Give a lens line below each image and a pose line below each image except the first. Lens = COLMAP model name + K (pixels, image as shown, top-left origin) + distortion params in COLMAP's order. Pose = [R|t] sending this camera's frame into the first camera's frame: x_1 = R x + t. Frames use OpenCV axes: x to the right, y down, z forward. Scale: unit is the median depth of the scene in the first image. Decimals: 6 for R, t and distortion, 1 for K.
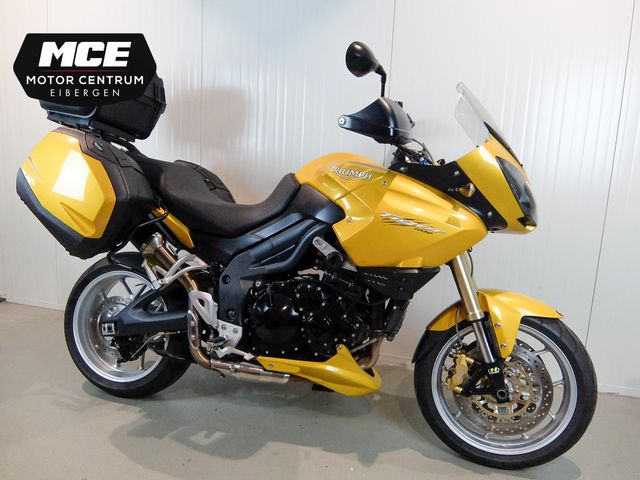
lens RADIAL K [[477.3, 0, 320.0], [0, 477.3, 240.0], [0, 0, 1]] dist [-0.029415, 0.011823]
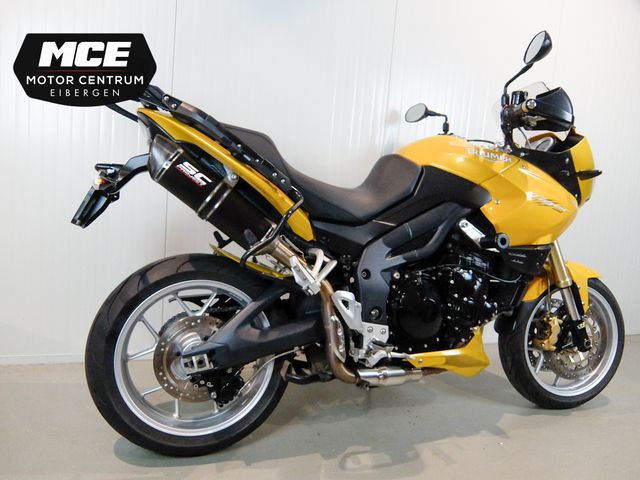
lens RADIAL K [[477.3, 0, 320.0], [0, 477.3, 240.0], [0, 0, 1]] dist [-0.029415, 0.011823]
pose [[0.818712, -0.051416, 0.571898, -0.769168], [0.049572, 0.998593, 0.018812, 0.001698], [-0.572060, 0.012948, 0.820109, 0.352981]]
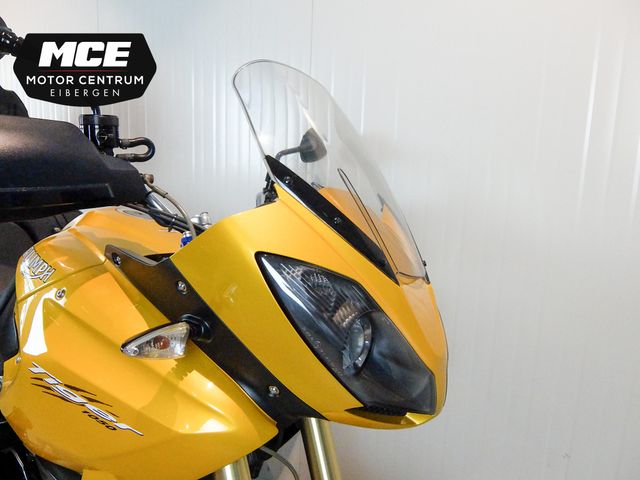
lens RADIAL K [[477.3, 0, 319.4], [0, 477.3, 242.7], [0, 0, 1]] dist [-0.054966, 0.055575]
pose [[0.964475, 0.040457, -0.261059, 0.441376], [-0.043511, 0.999035, -0.005925, -0.158143], [0.260568, 0.017073, 0.965305, 0.563872]]
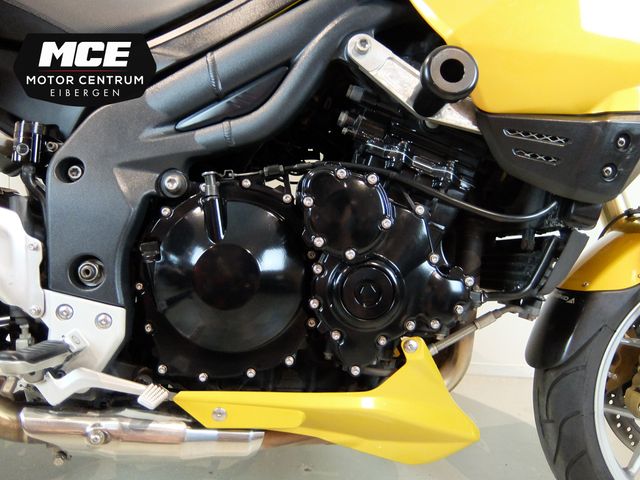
lens RADIAL K [[477.3, 0, 320.0], [0, 477.3, 240.0], [0, 0, 1]] dist [-0.029415, 0.011823]
pose [[0.953850, -0.010439, 0.300103, -0.133926], [0.010181, 0.999945, 0.002423, 0.136995], [-0.300111, 0.000744, 0.953904, 0.647778]]
